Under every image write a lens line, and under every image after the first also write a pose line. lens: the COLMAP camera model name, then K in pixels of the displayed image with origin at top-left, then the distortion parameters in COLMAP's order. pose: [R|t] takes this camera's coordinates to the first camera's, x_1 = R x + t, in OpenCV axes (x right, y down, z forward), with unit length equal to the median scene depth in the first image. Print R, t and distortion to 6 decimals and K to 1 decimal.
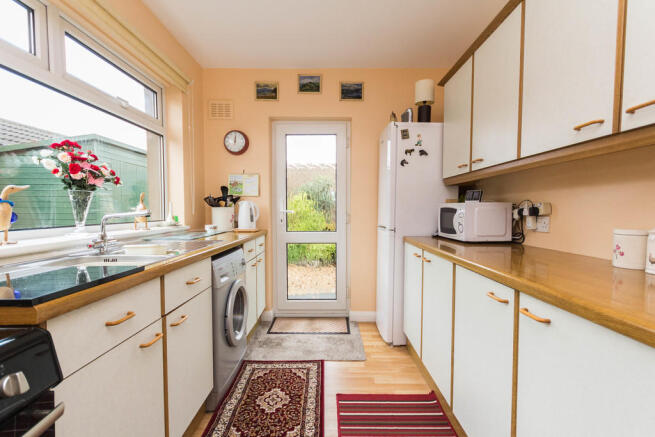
lens RADIAL K [[317.7, 0, 326.1], [0, 317.7, 224.6], [0, 0, 1]] dist [-0.000141, 0.000584]
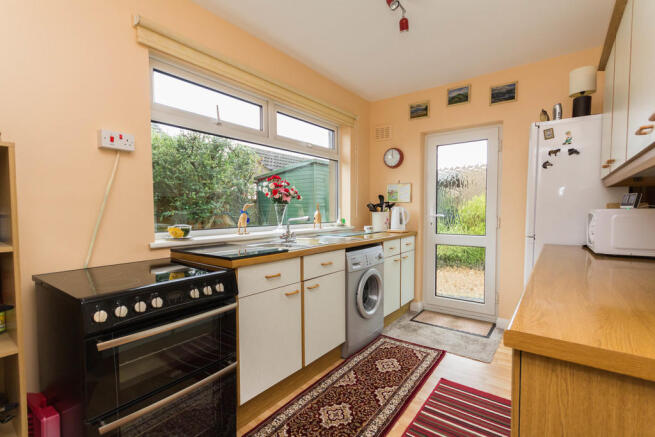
lens RADIAL K [[317.7, 0, 326.1], [0, 317.7, 224.6], [0, 0, 1]] dist [-0.000141, 0.000584]
pose [[0.789318, 0.025184, -0.613468, 0.308897], [-0.024240, 0.999658, 0.009849, -0.014281], [0.613506, 0.007096, 0.789658, -0.124749]]
